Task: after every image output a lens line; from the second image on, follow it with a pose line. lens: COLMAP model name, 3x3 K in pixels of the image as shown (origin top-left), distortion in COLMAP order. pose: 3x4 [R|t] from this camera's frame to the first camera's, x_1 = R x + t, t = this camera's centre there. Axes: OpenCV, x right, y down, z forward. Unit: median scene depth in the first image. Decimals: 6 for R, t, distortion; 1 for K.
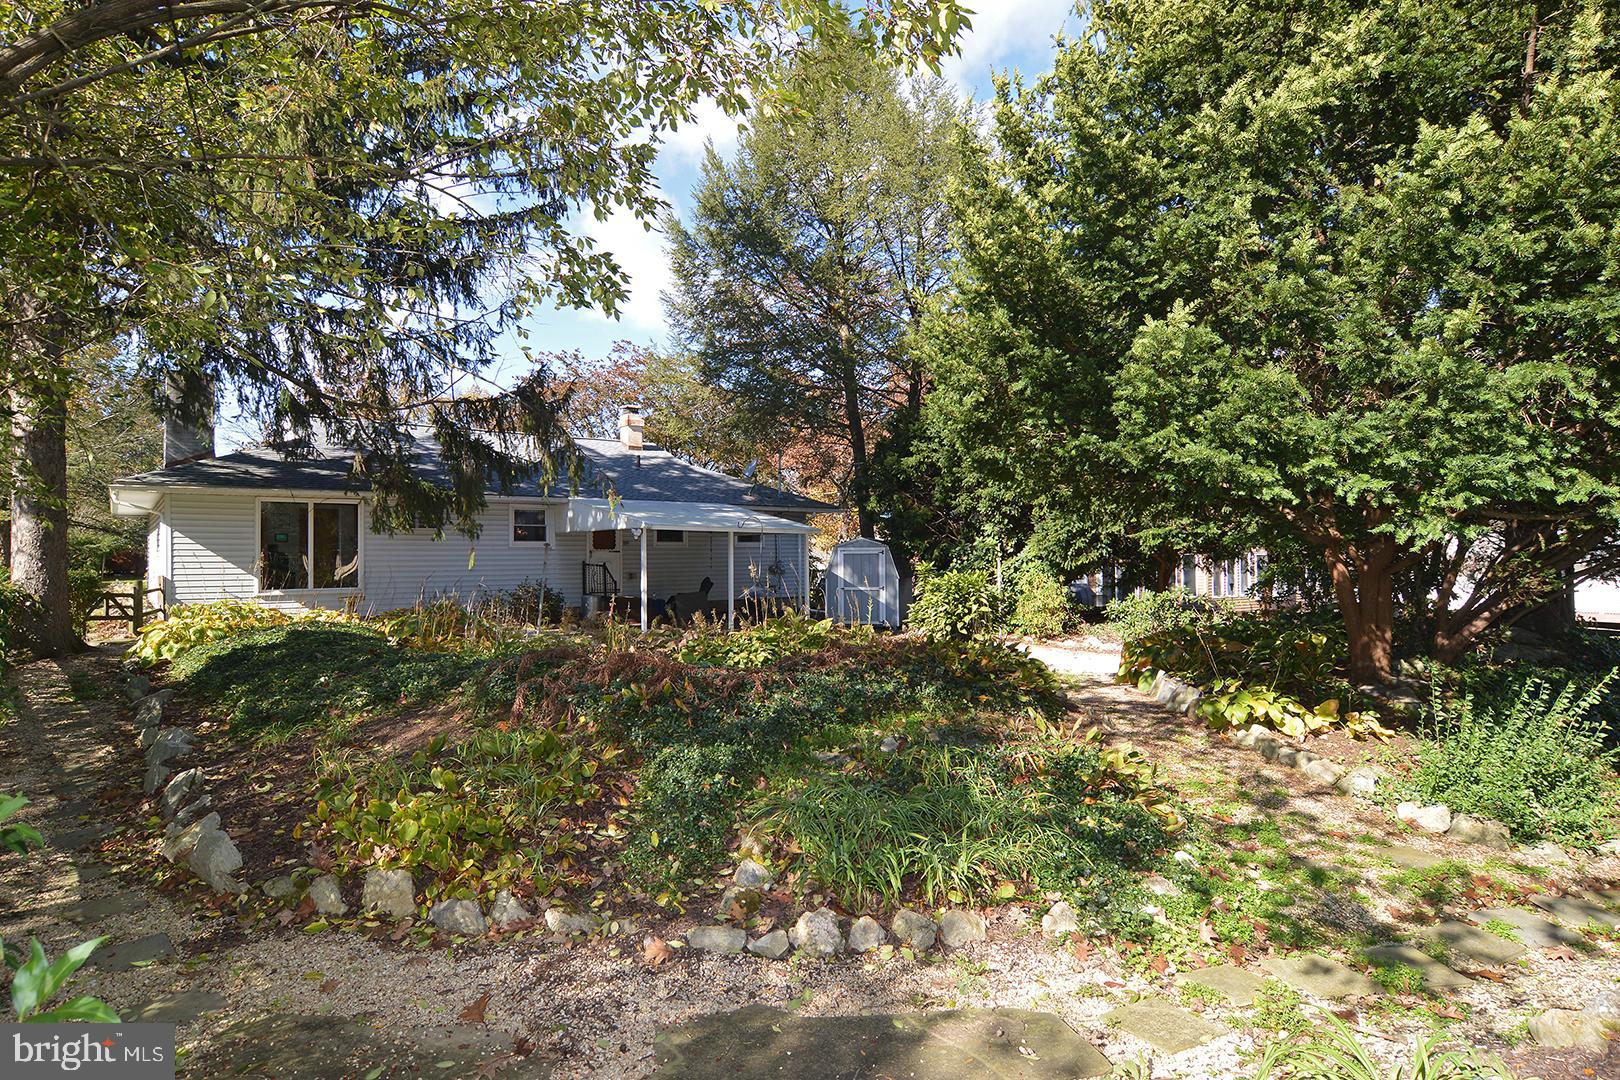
lens RADIAL K [[897.7, 0, 808.9], [0, 897.7, 543.3], [0, 0, 1]] dist [-0.018713, -0.002208]
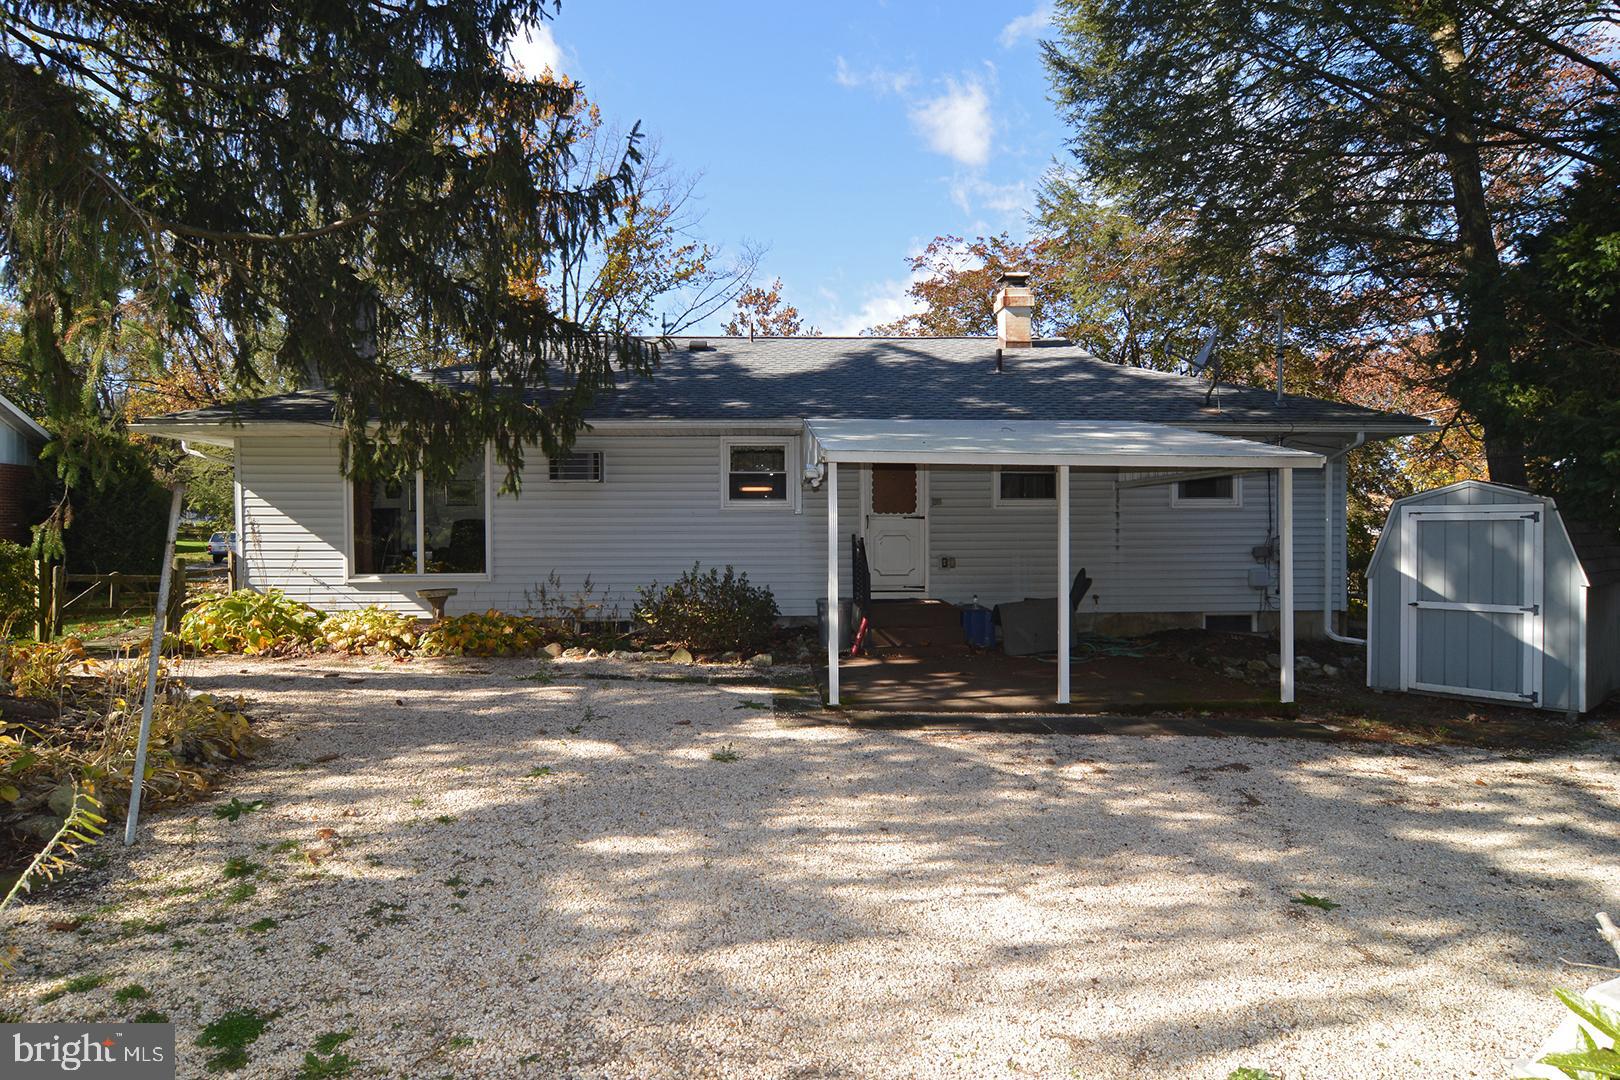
lens RADIAL K [[897.7, 0, 808.9], [0, 897.7, 543.3], [0, 0, 1]] dist [-0.018713, -0.002208]
pose [[0.809844, 0.015316, -0.586445, 0.056939], [0.006446, 0.999366, 0.035002, 0.005871], [0.586610, -0.032127, 0.809232, 0.541498]]
